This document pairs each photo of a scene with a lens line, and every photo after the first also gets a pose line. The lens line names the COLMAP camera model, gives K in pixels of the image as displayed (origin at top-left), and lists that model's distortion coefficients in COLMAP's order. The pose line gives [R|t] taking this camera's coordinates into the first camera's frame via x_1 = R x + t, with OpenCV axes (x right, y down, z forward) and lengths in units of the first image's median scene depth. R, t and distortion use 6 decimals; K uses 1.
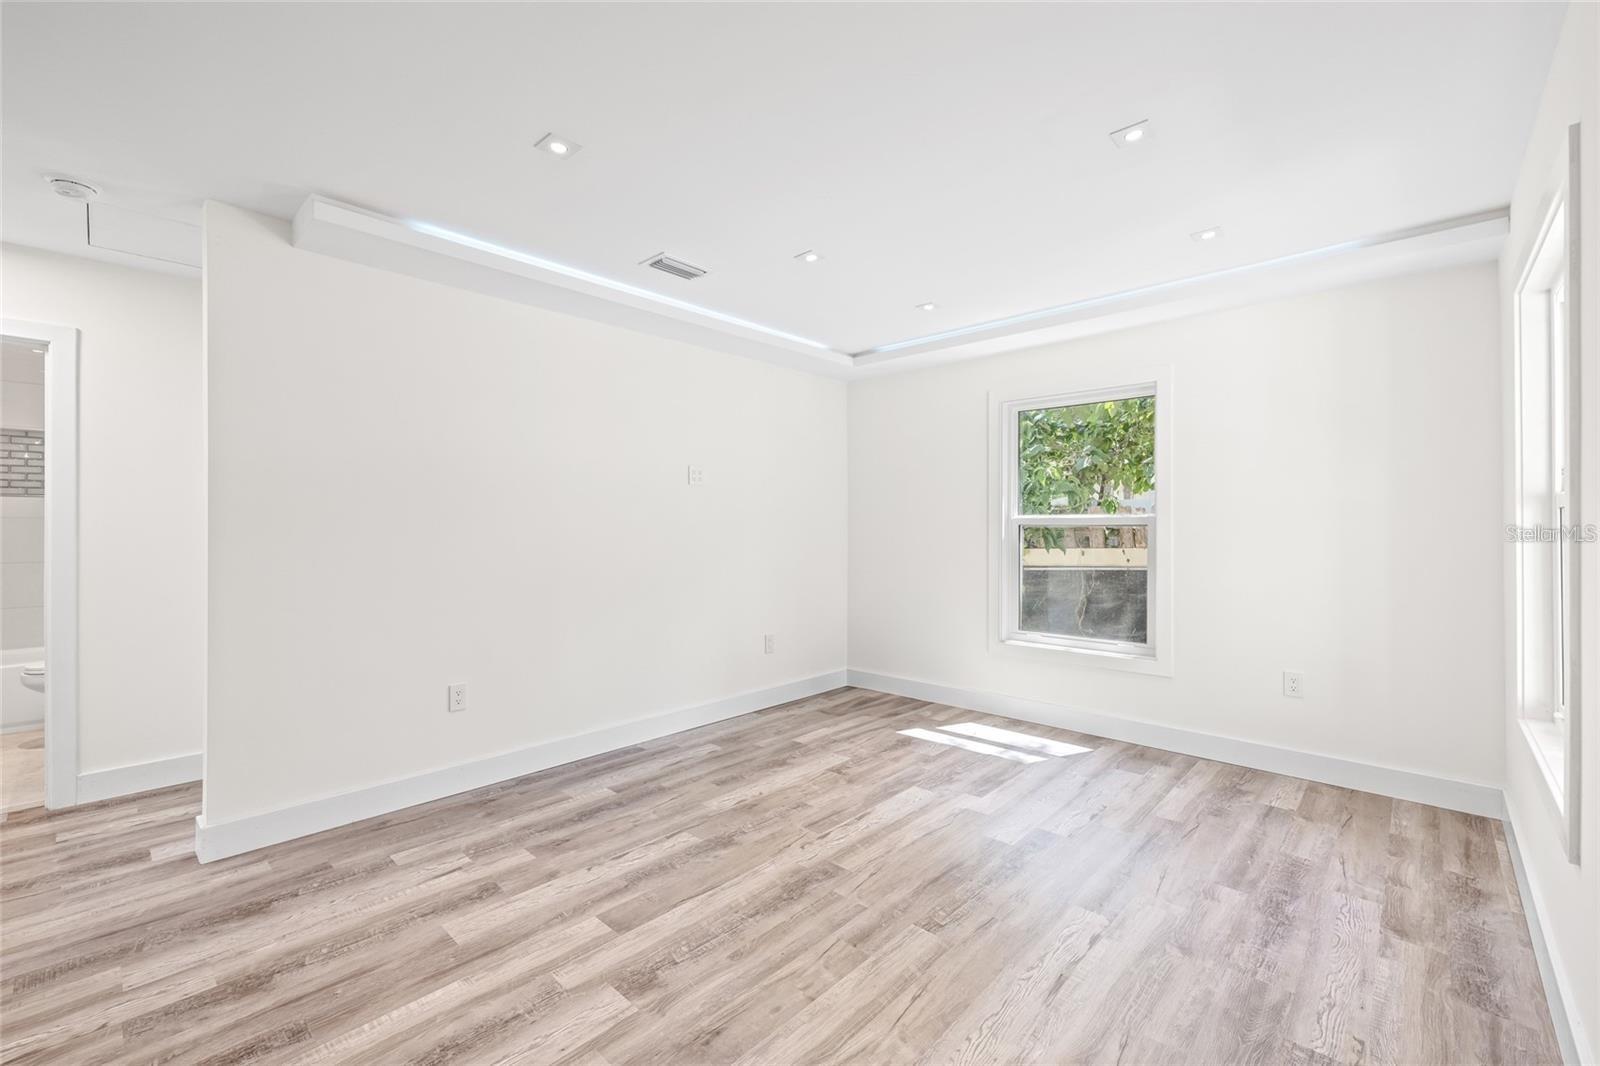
lens RADIAL K [[663.1, 0, 800.0], [0, 663.1, 533.0], [0, 0, 1]] dist [0.001167, 0.000049]
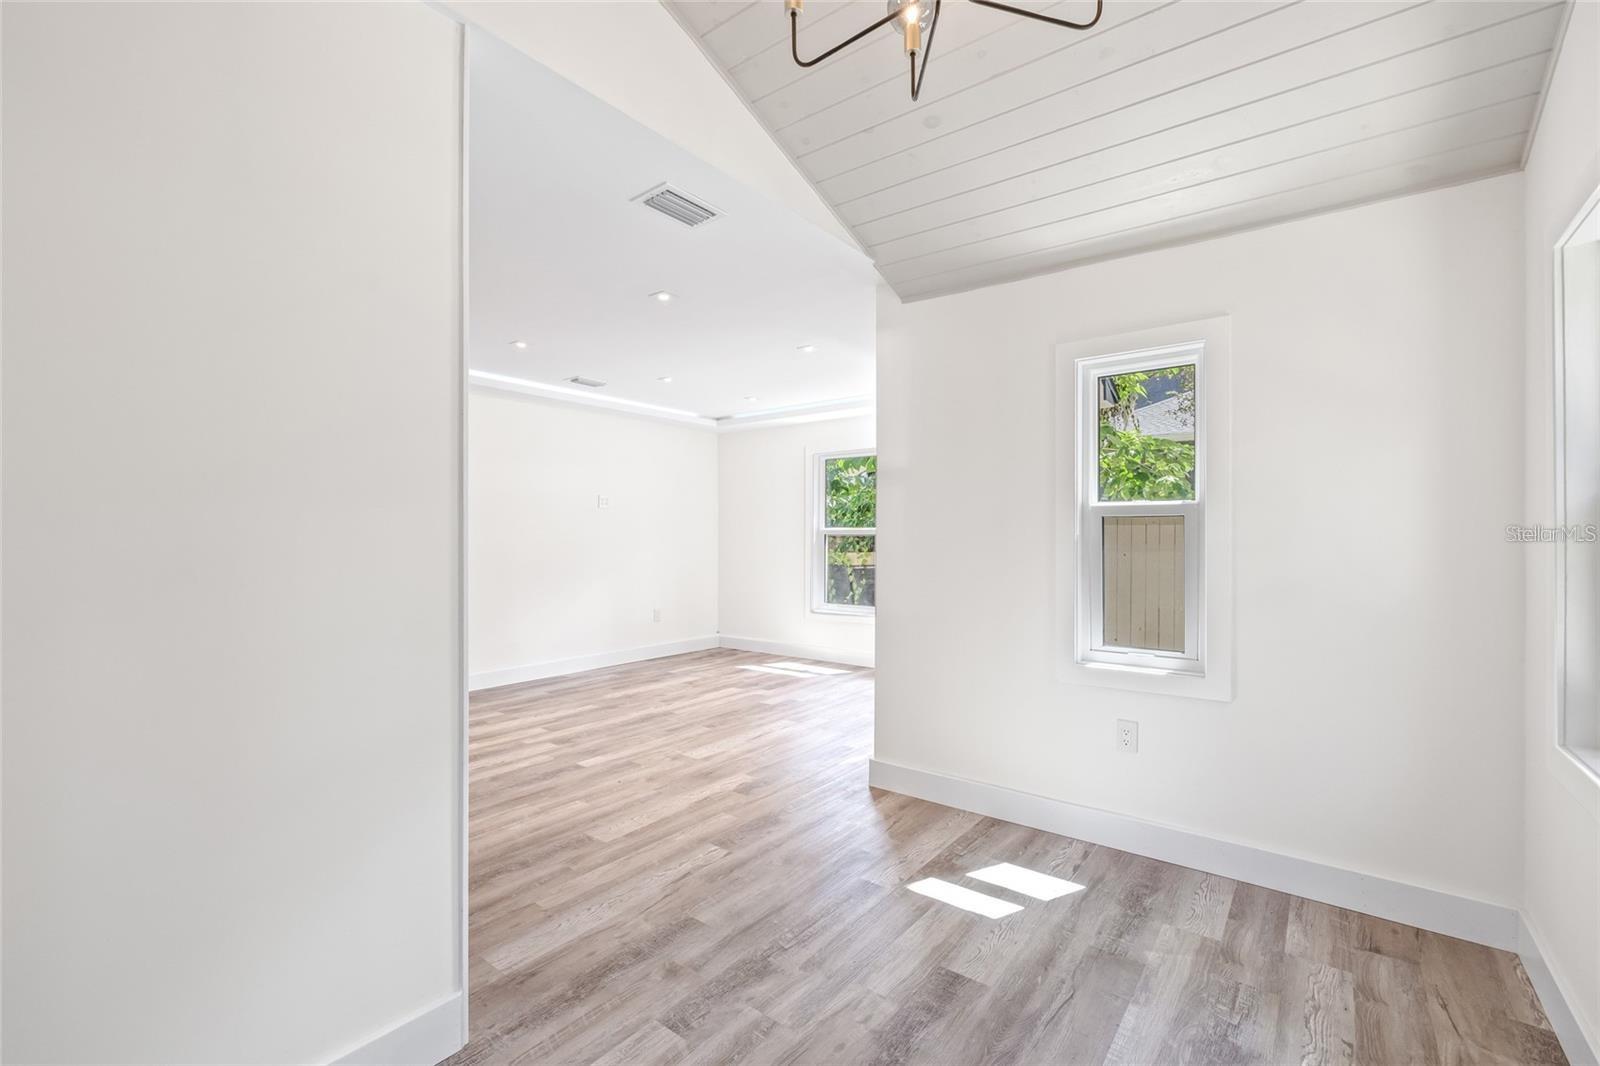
lens RADIAL K [[678.3, 0, 800.0], [0, 678.3, 533.0], [0, 0, 1]] dist [0.068094, -0.000006]
pose [[0.995960, -0.001479, 0.089790, 0.197653], [0.003124, 0.999830, -0.018184, 0.019706], [-0.089748, 0.018391, 0.995795, -0.793306]]
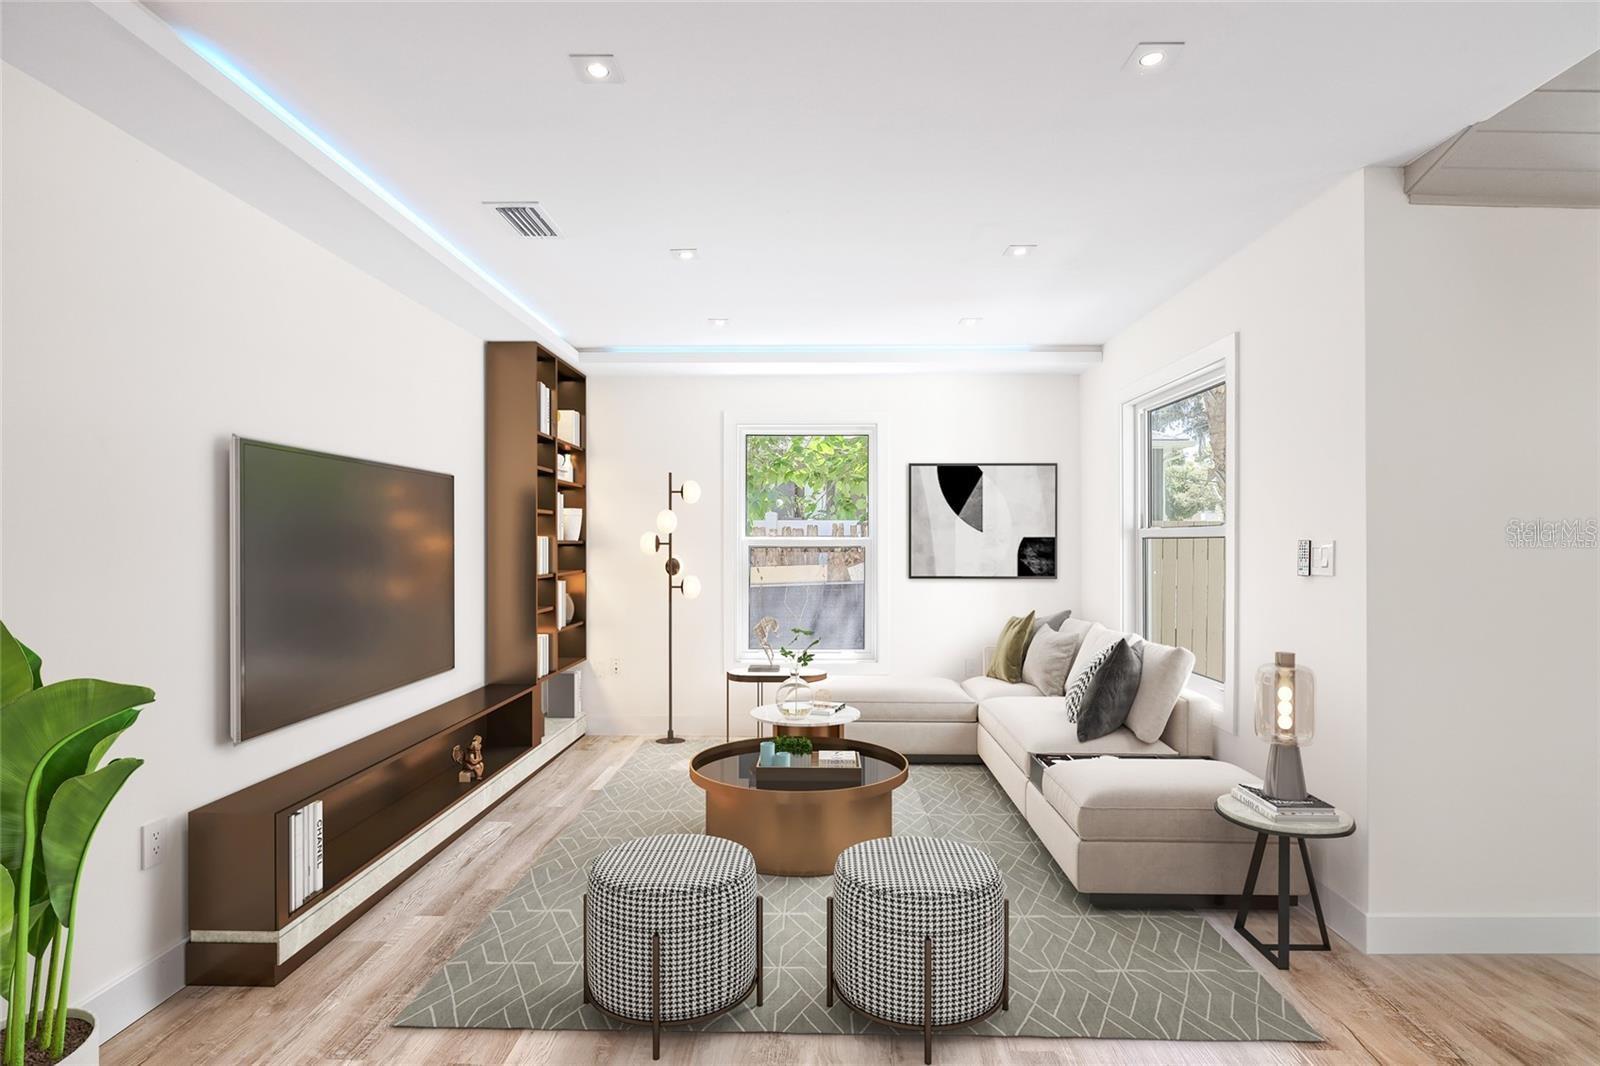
lens RADIAL K [[729.9, 0, 801.9], [0, 729.9, 540.6], [0, 0, 1]] dist [-0.020611, -0.000193]
pose [[0.752604, 0.001499, 0.658472, -0.506889], [0.003653, 0.999973, -0.006452, -0.014531], [-0.658464, 0.007261, 0.752577, 0.140219]]
